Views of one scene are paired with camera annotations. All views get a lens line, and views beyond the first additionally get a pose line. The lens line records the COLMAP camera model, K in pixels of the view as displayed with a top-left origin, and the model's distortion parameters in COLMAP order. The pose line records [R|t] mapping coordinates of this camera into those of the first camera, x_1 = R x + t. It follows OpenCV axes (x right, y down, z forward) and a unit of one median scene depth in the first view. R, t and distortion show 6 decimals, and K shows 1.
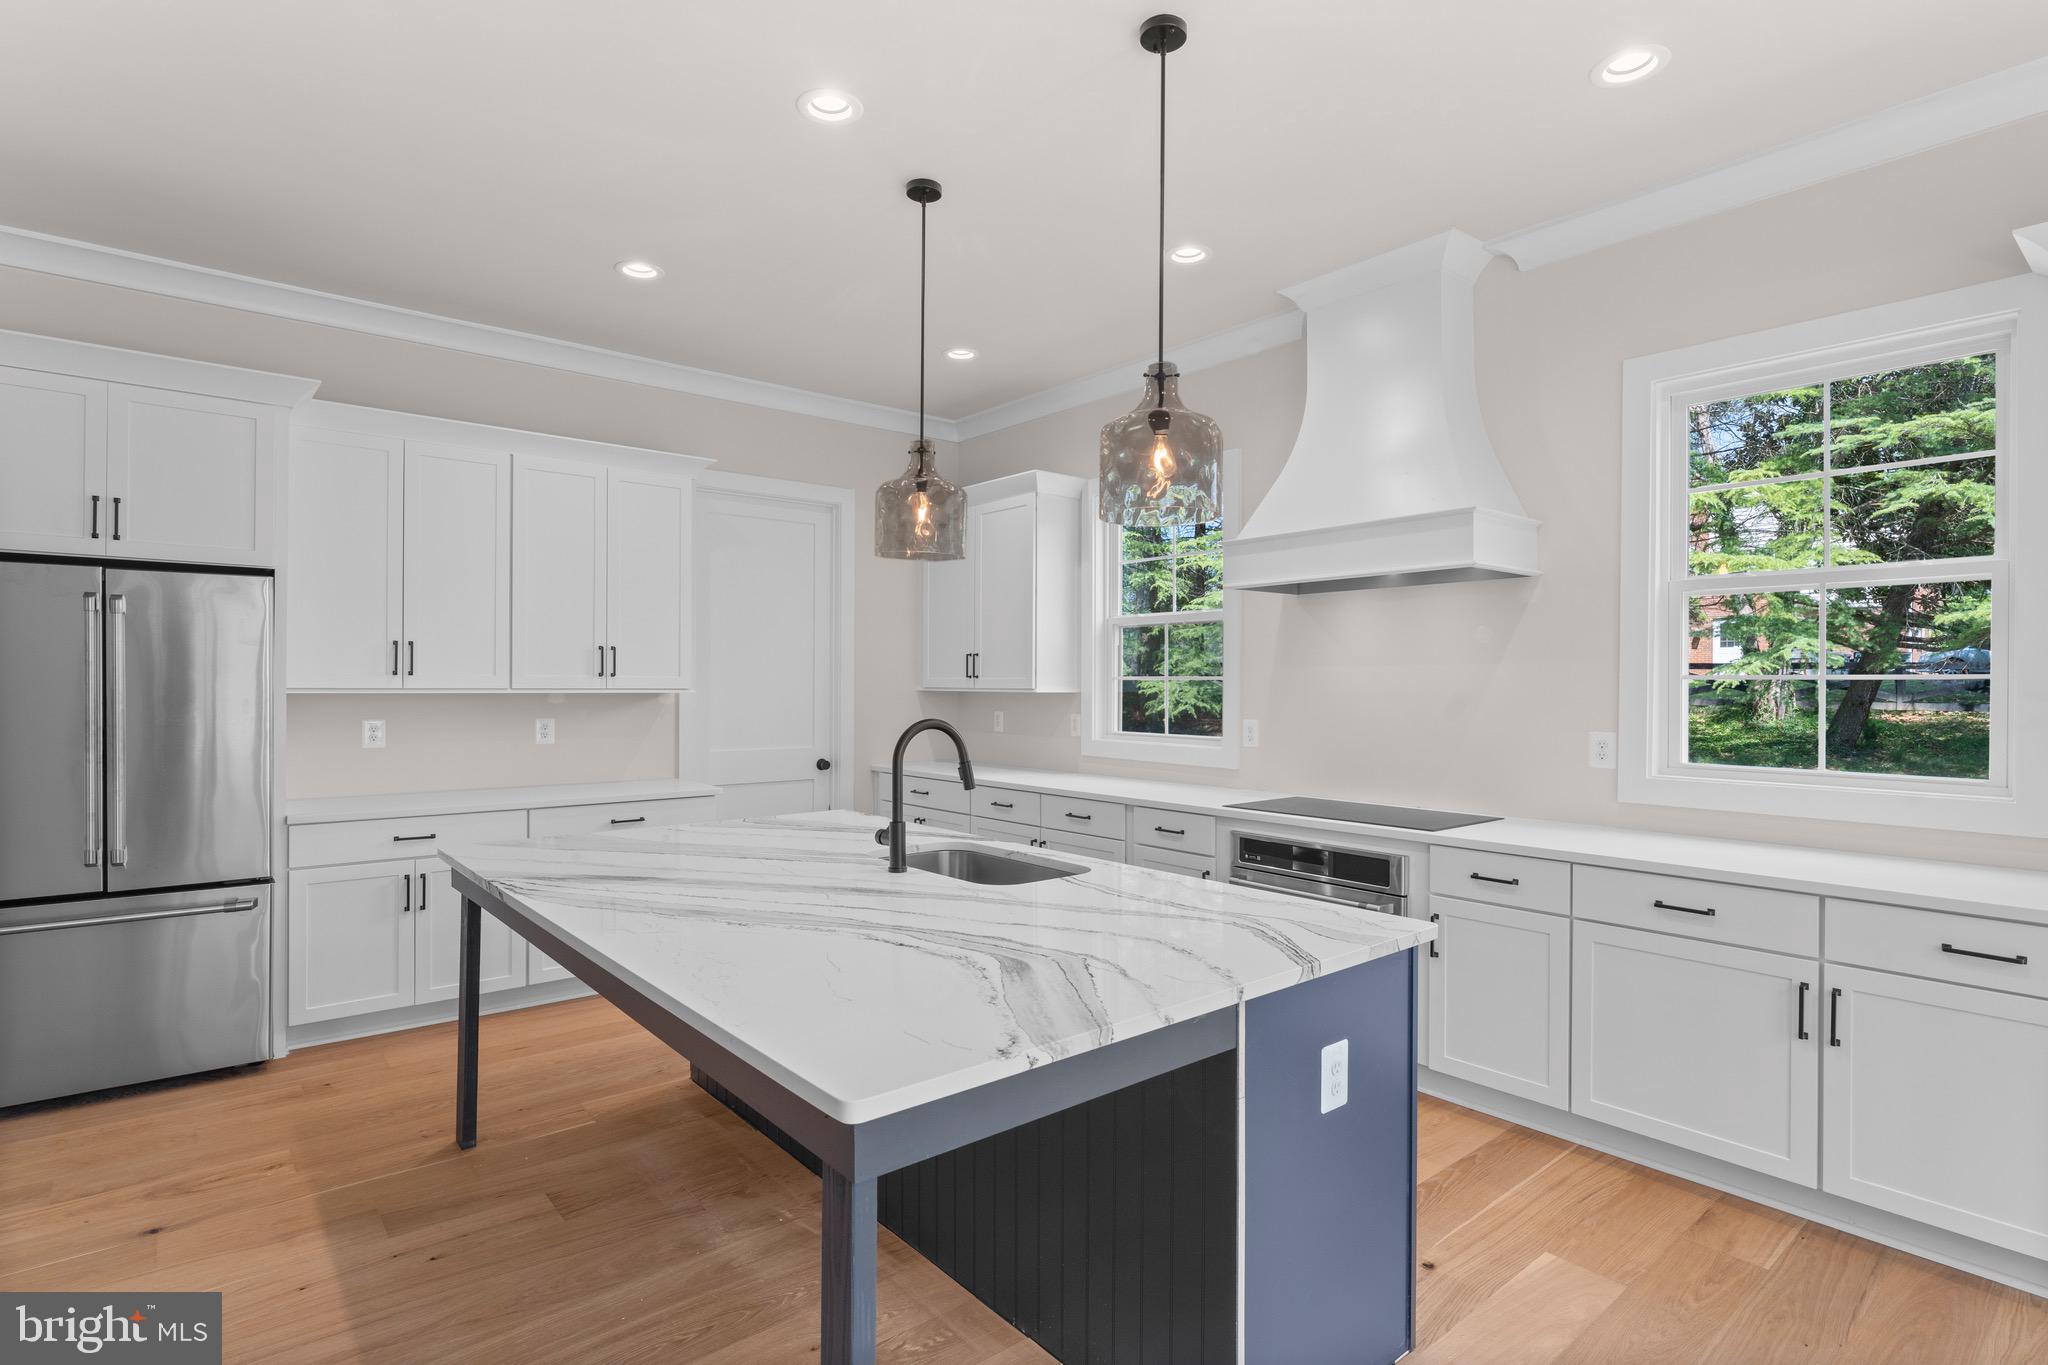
lens RADIAL K [[1025.0, 0, 1010.6], [0, 1025.0, 683.9], [0, 0, 1]] dist [0.000641, 0.000237]
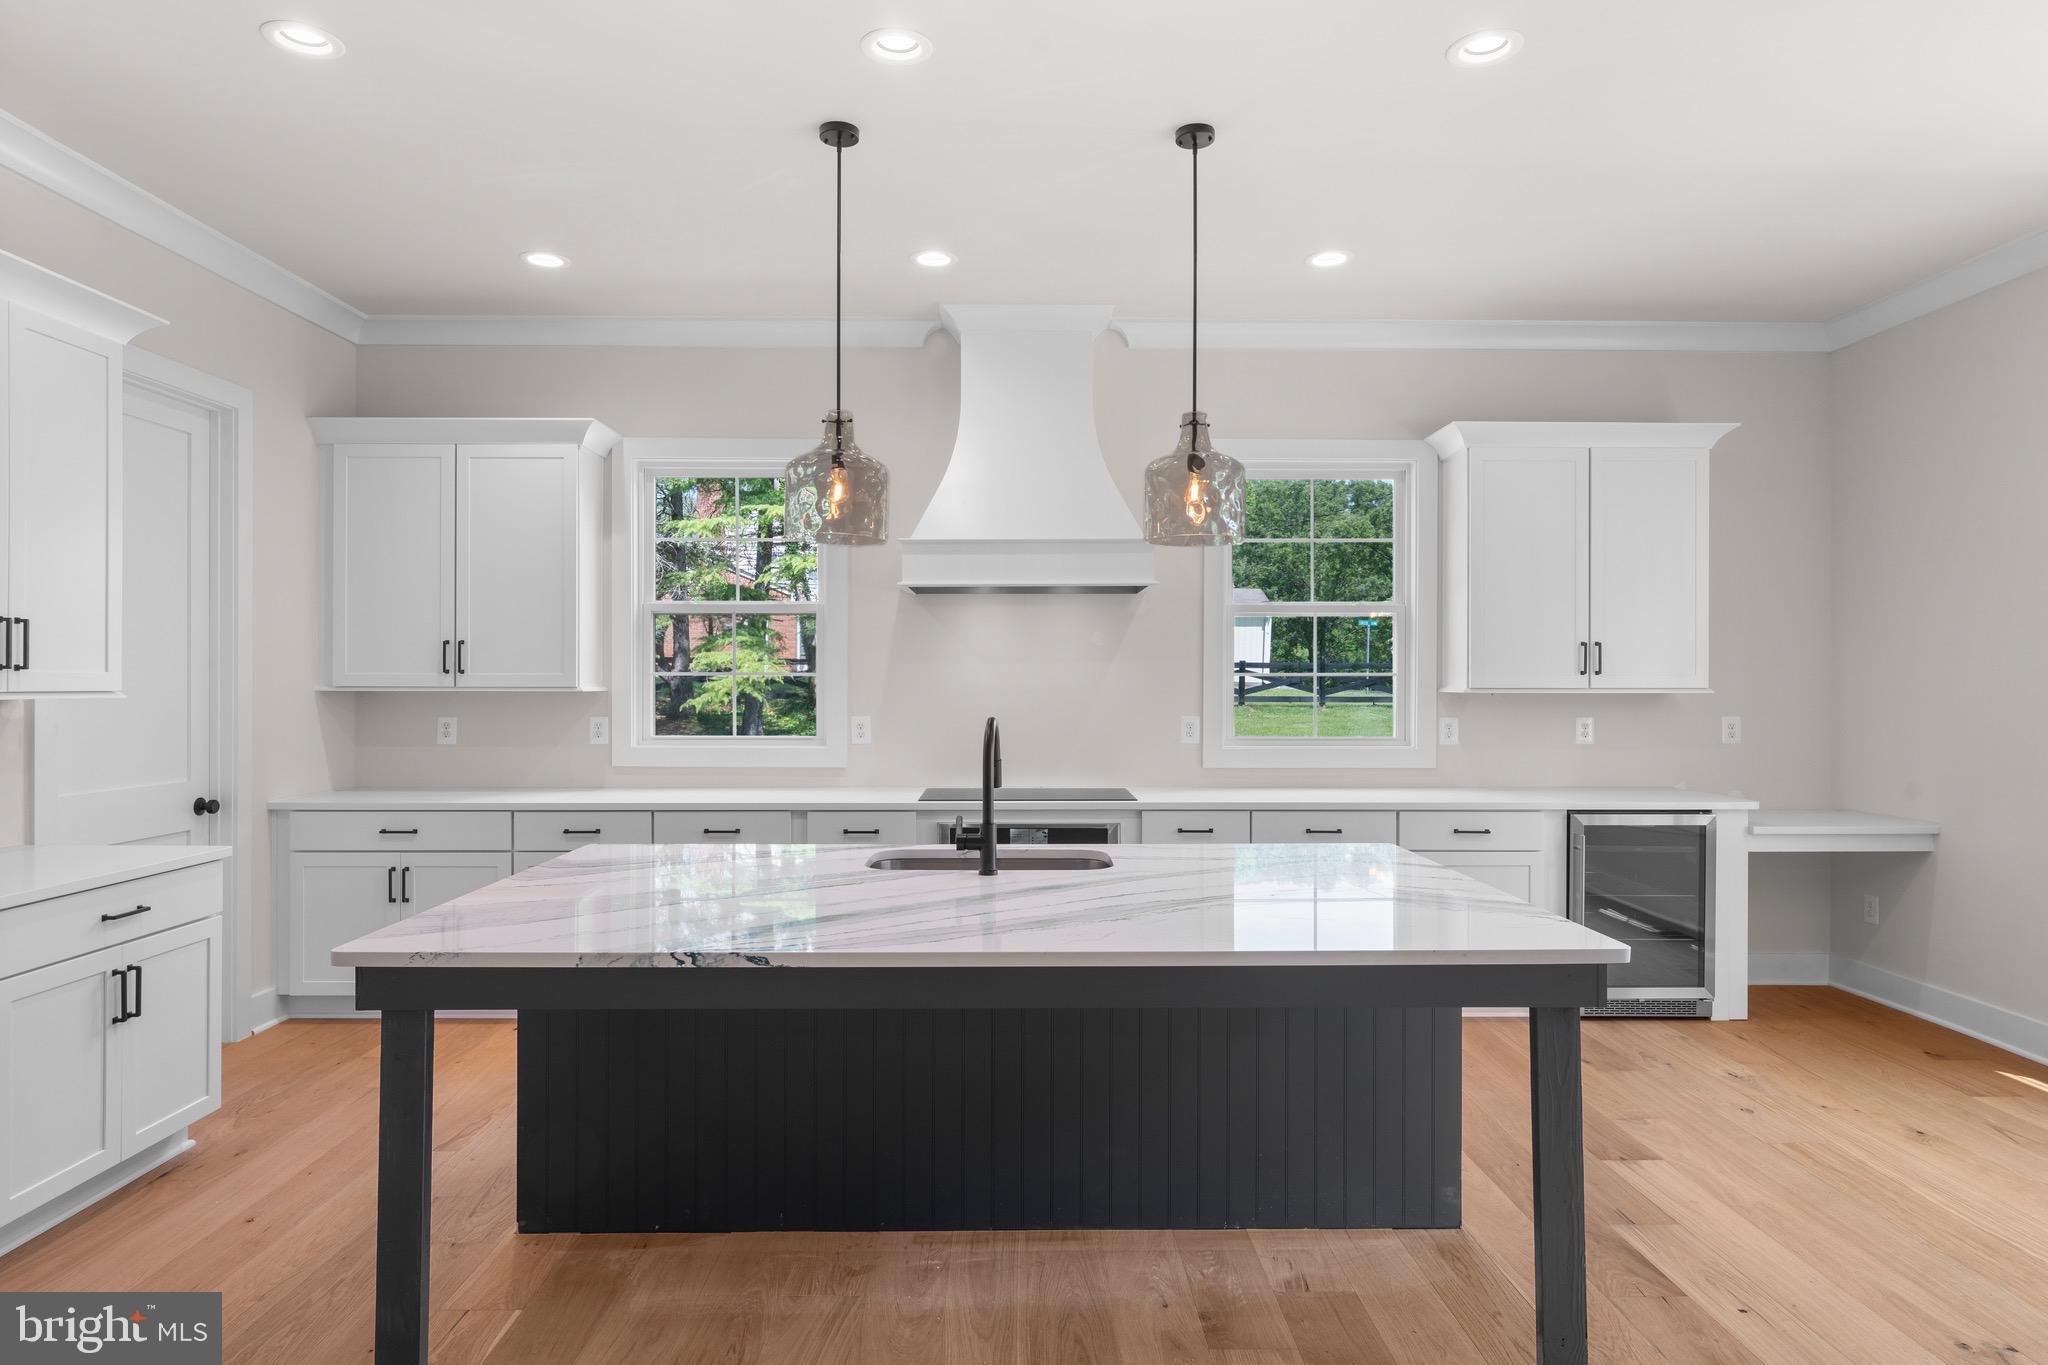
lens RADIAL K [[1194.2, 0, 1016.2], [0, 1194.2, 686.4], [0, 0, 1]] dist [-0.001428, 0.000782]
pose [[0.620991, -0.006136, 0.783794, -0.819815], [0.001389, 0.999976, 0.006728, -0.002846], [-0.783817, -0.003089, 0.620985, 0.229605]]
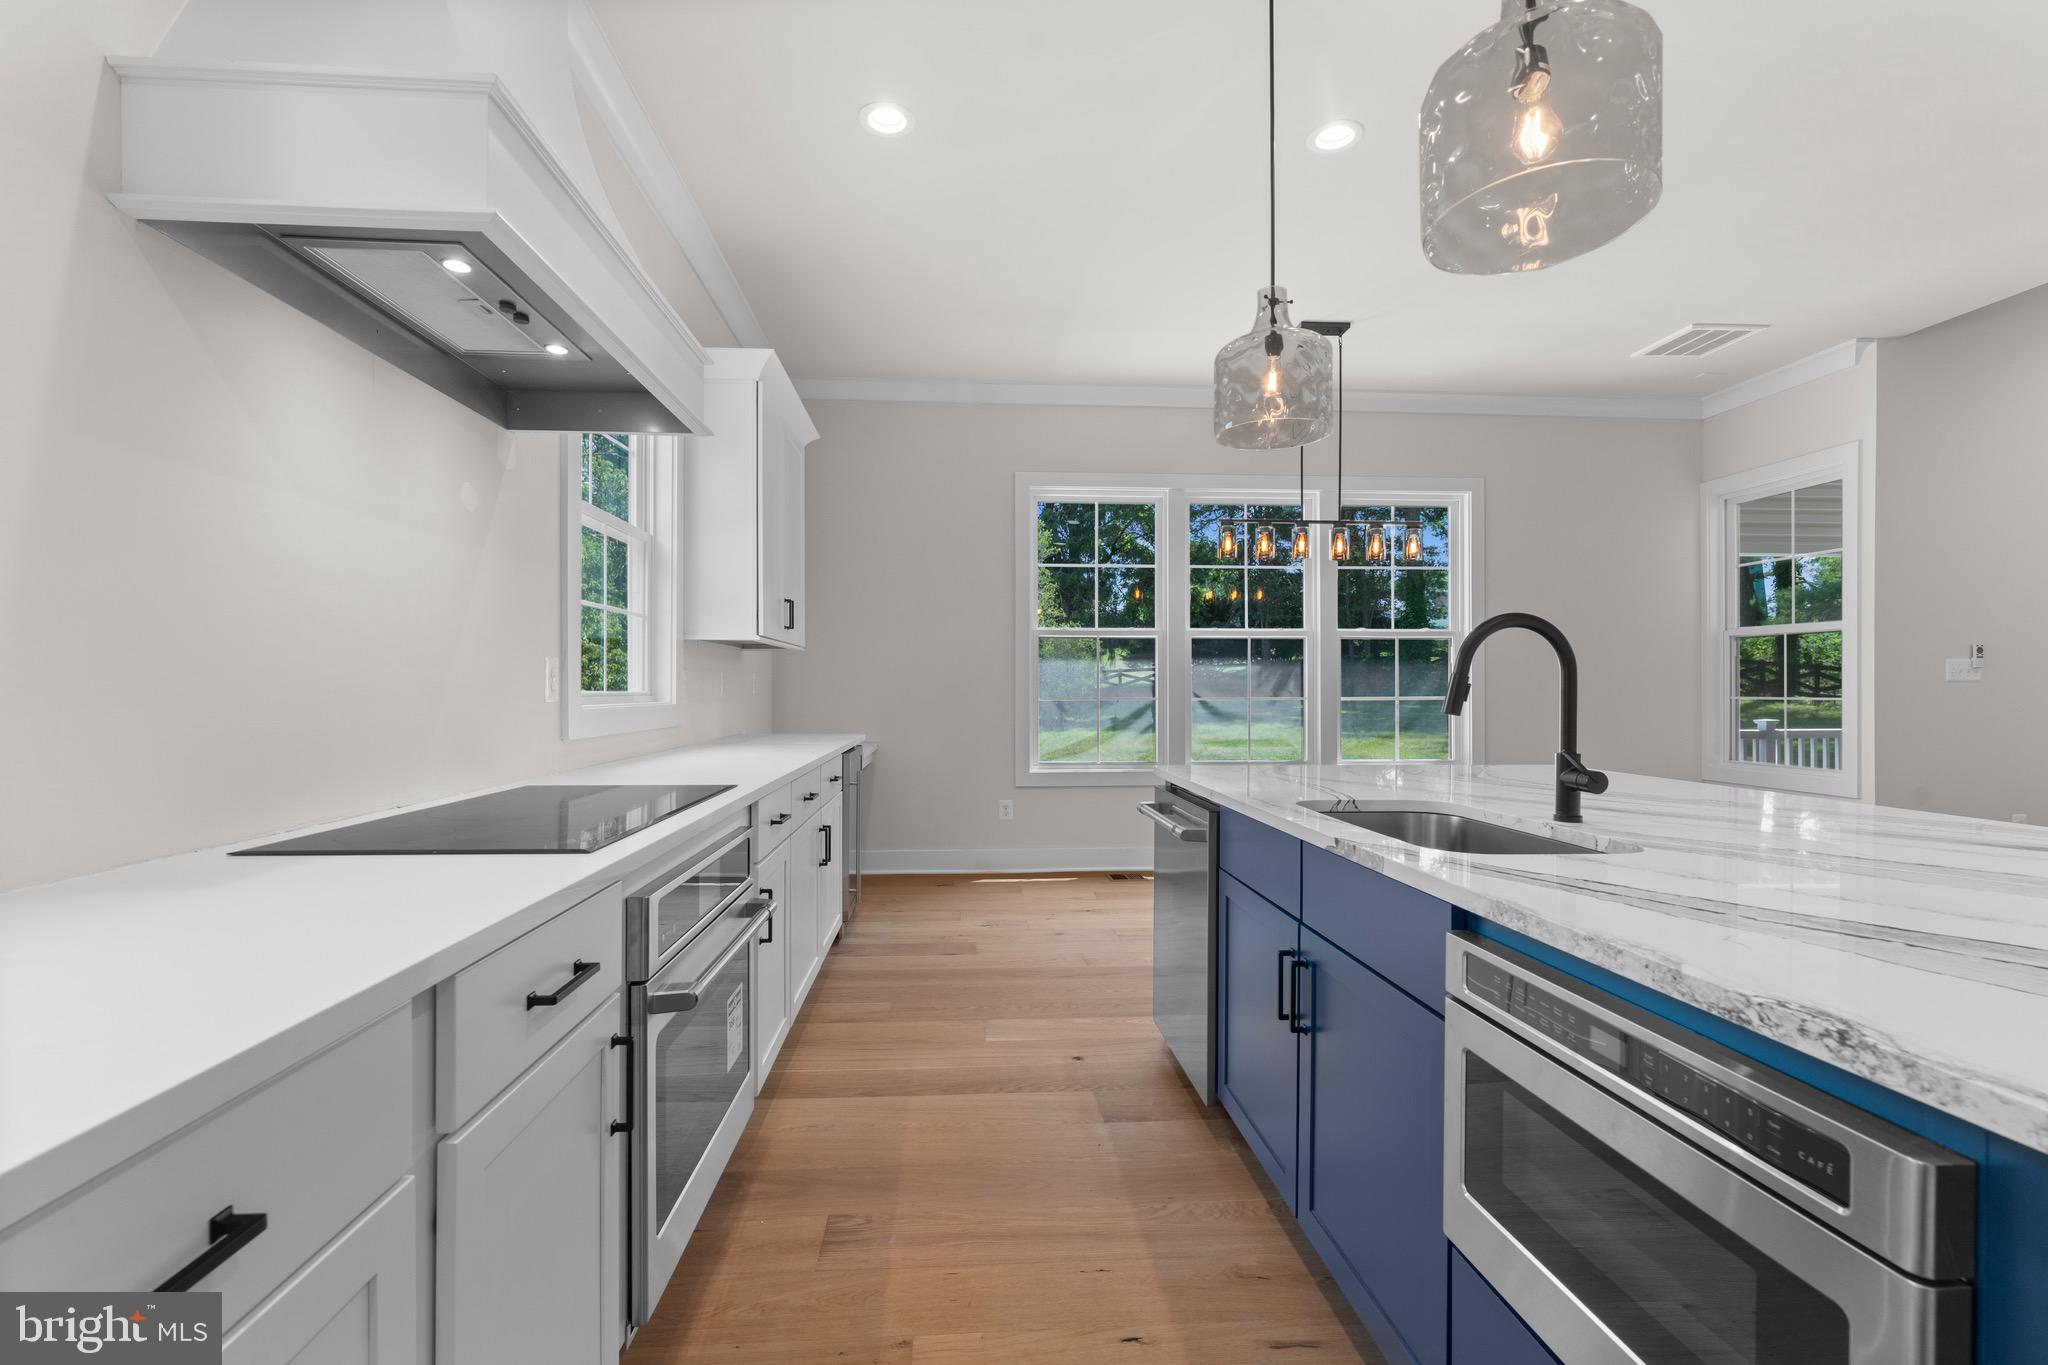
lens RADIAL K [[885.6, 0, 1027.7], [0, 885.6, 687.9], [0, 0, 1]] dist [0.002357, 0.000275]
pose [[-0.825105, -0.002617, 0.564973, -0.129476], [-0.002538, 0.999996, 0.000925, 0.073258], [-0.564973, -0.000671, -0.825109, 1.450872]]
